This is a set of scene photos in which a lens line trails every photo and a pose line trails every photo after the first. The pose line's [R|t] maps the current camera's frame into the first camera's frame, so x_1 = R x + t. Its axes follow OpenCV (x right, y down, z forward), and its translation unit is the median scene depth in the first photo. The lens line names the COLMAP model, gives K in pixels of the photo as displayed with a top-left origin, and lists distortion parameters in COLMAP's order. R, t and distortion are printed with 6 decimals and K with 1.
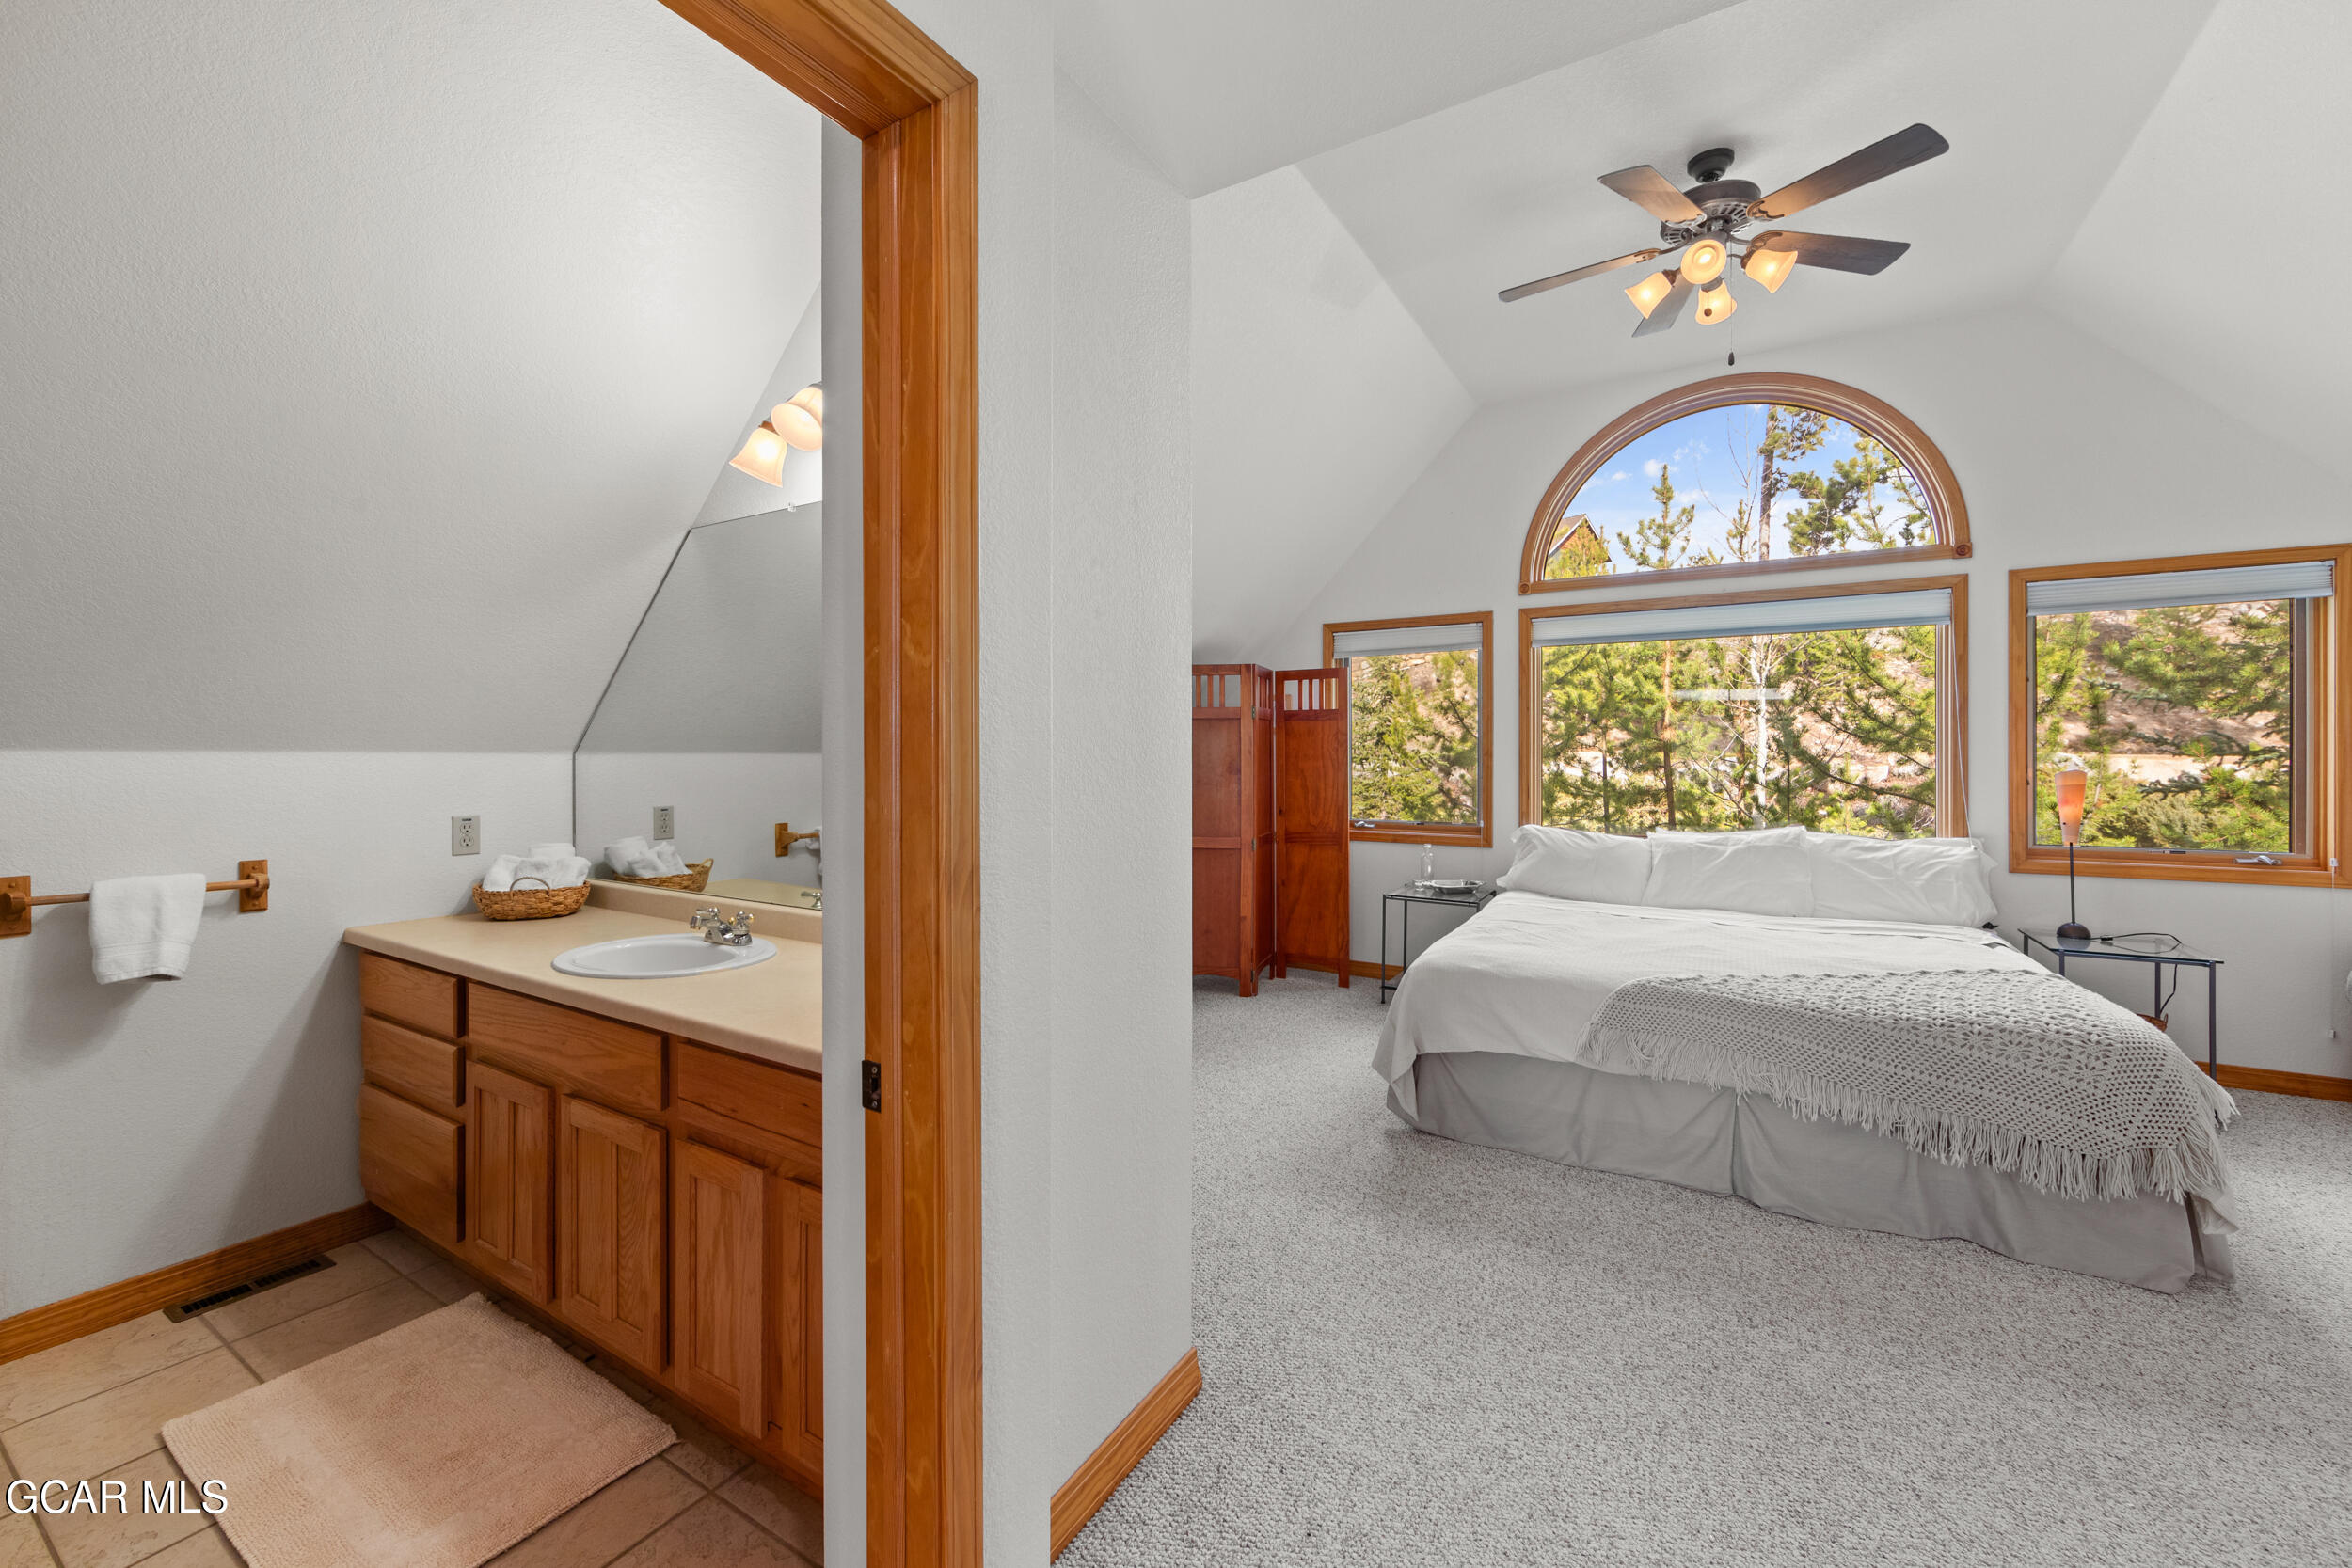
lens RADIAL K [[922.7, 0, 1179.5], [0, 922.7, 768.8], [0, 0, 1]] dist [-0.000620, -0.000086]
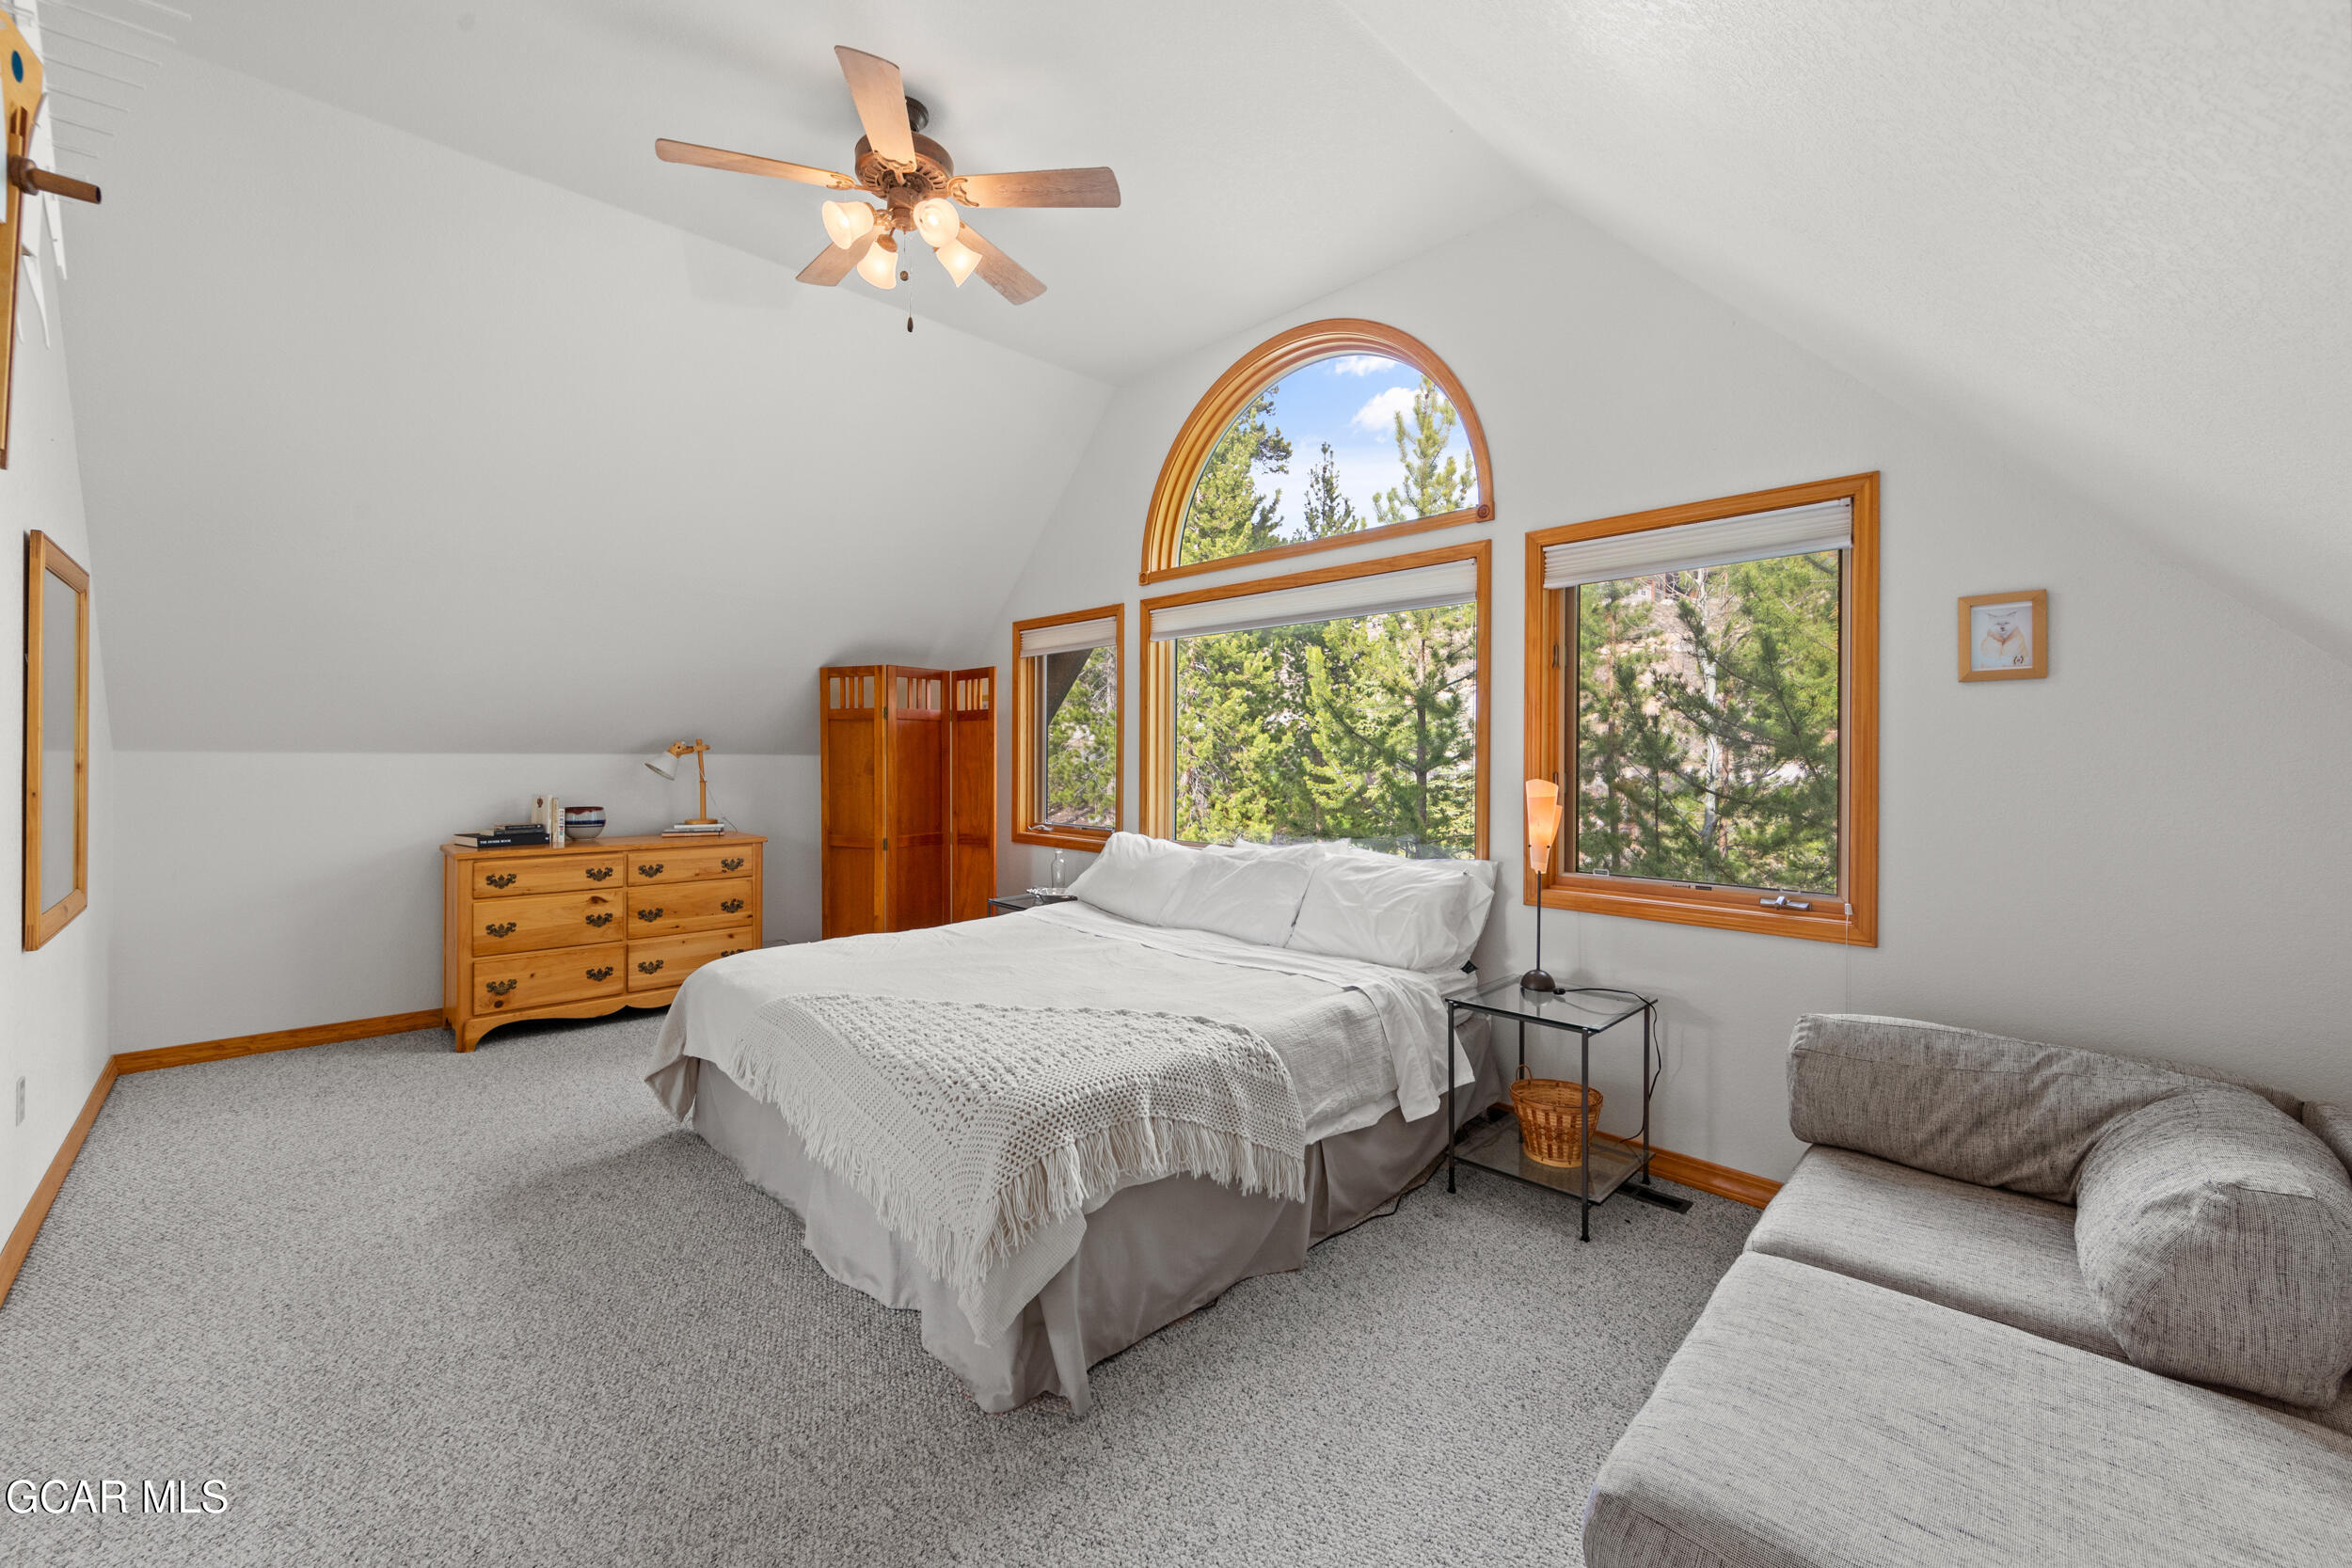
lens RADIAL K [[922.7, 0, 1177.1], [0, 922.7, 770.6], [0, 0, 1]] dist [-0.000620, -0.000086]
pose [[0.967525, 0.009053, -0.252611, 0.610721], [-0.008362, 0.999958, 0.003812, -0.004581], [0.252635, -0.001576, 0.967560, 0.100998]]
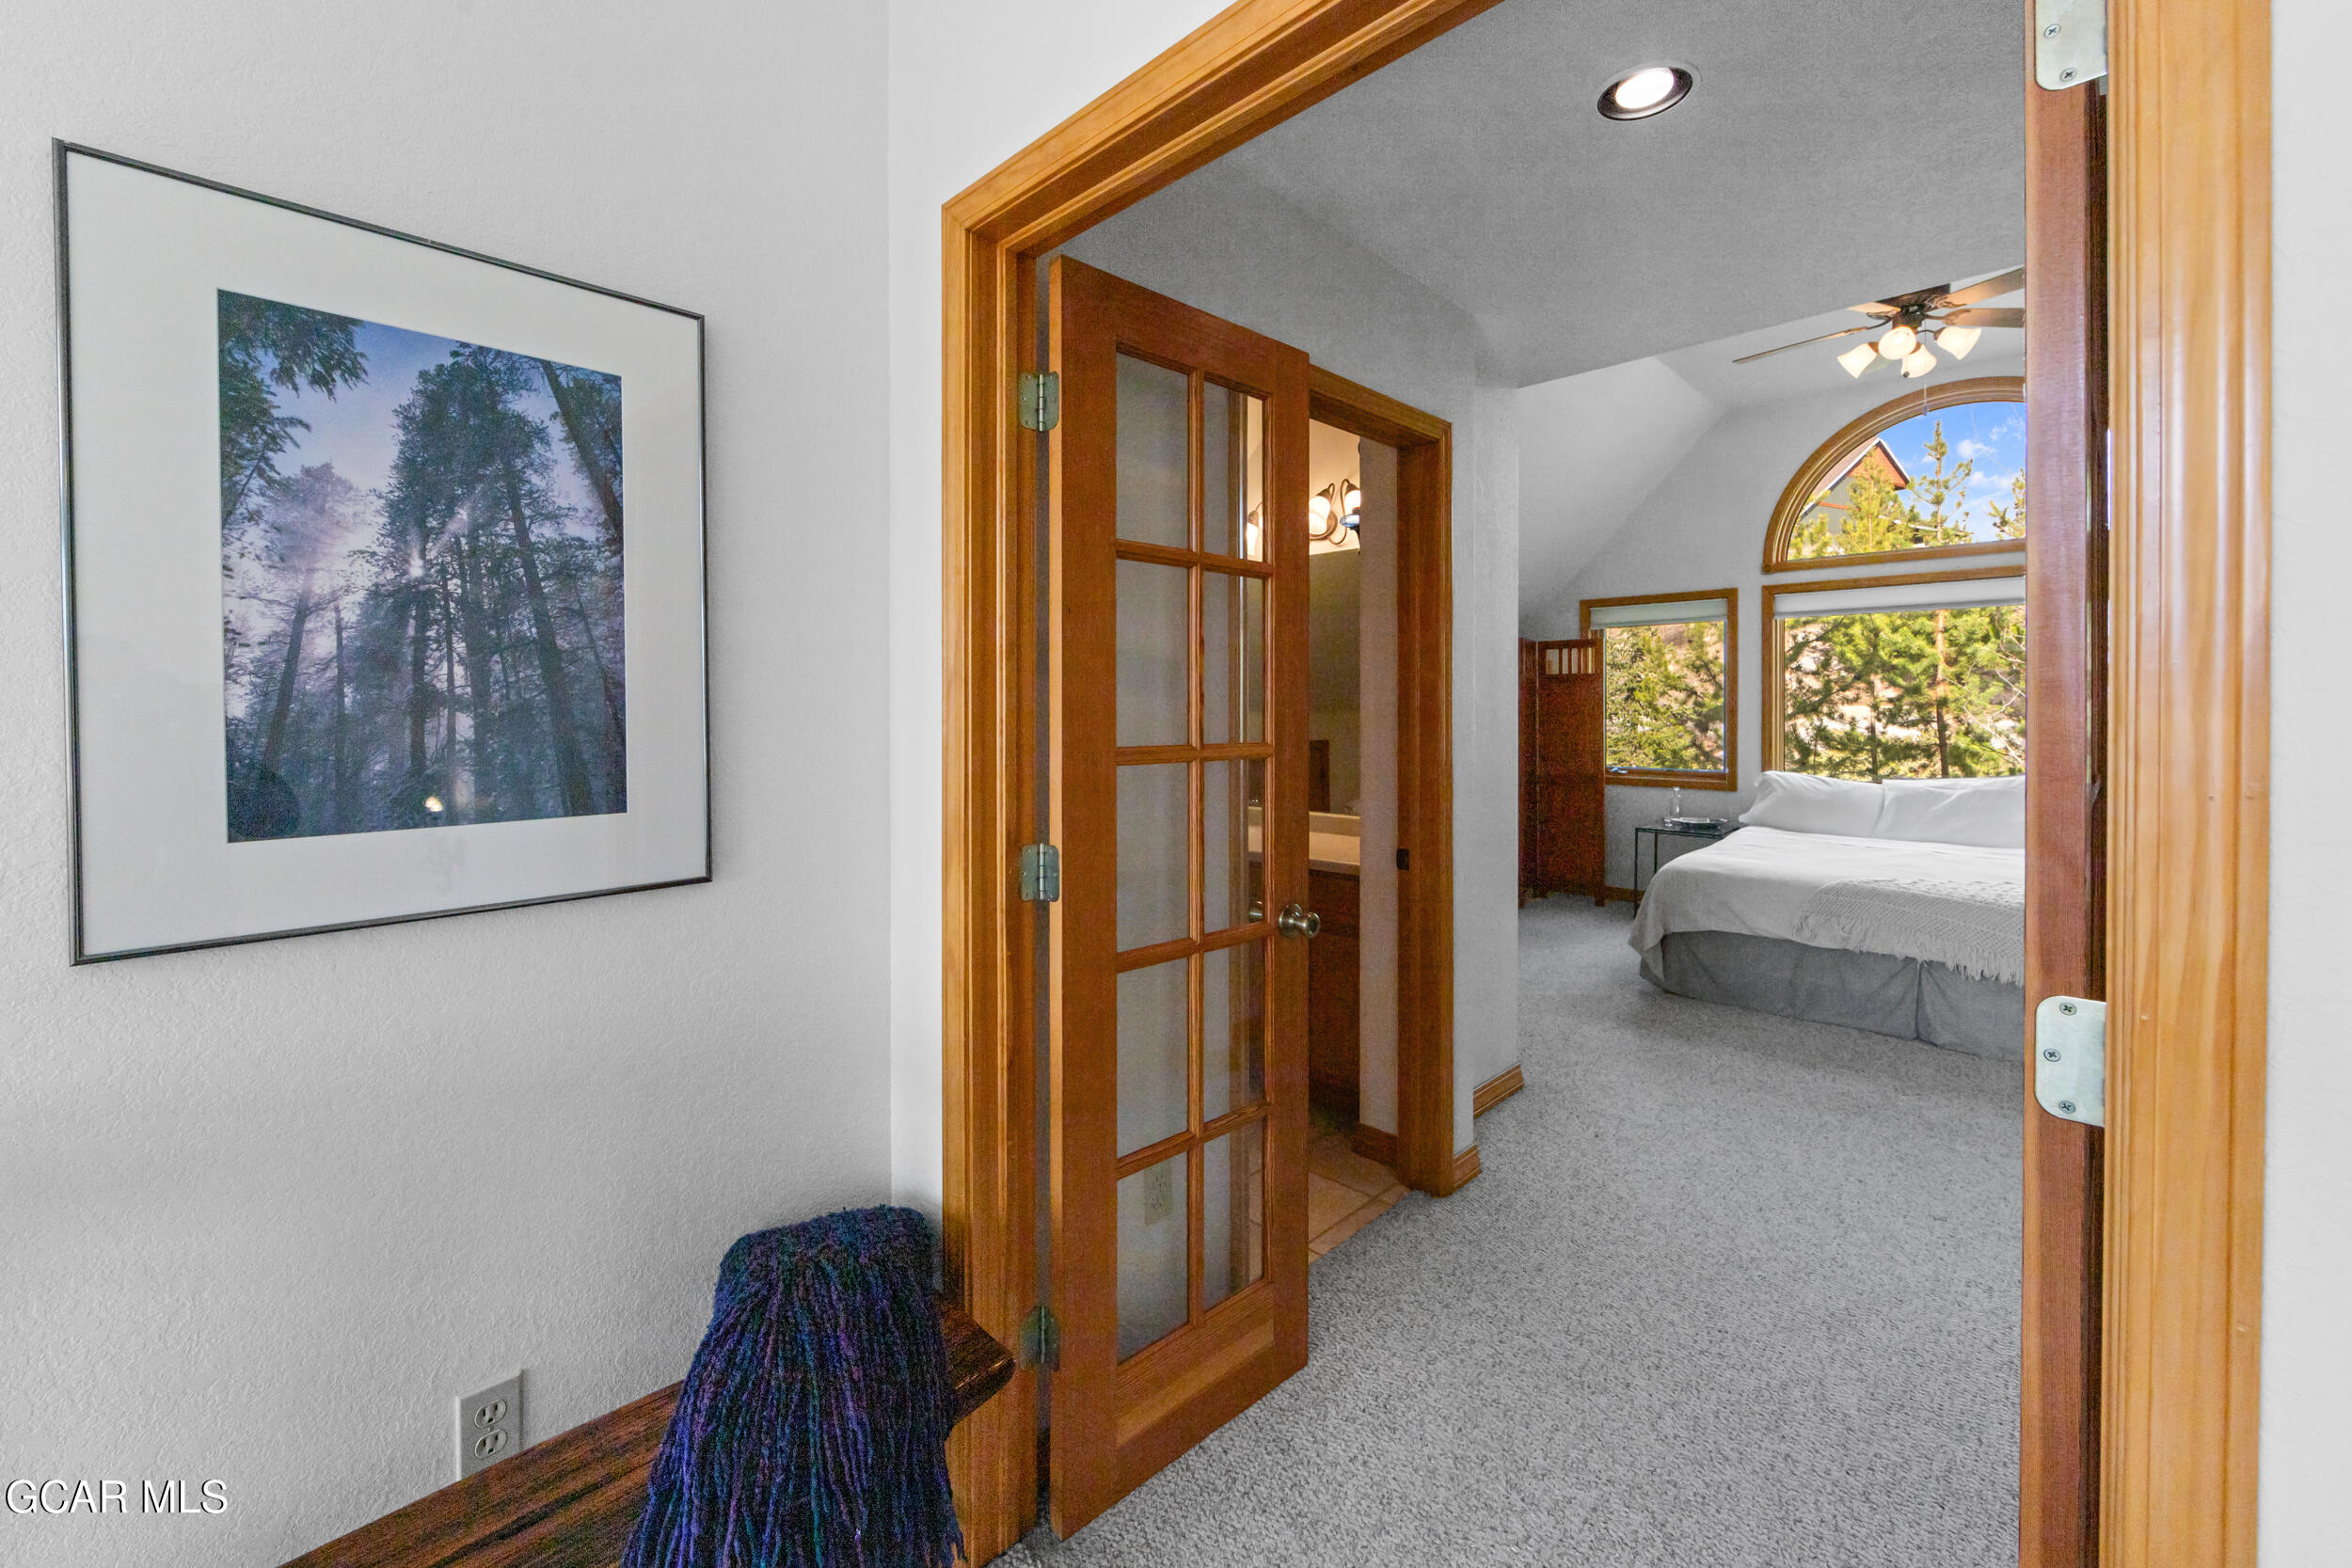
lens RADIAL K [[953.1, 0, 1181.7], [0, 953.1, 716.6], [0, 0, 1]] dist [0.000230, 0.000082]
pose [[0.975048, 0.000963, -0.221991, -0.073648], [-0.002322, 0.999980, -0.005861, -0.000166], [0.221981, 0.006230, 0.975031, -0.314483]]
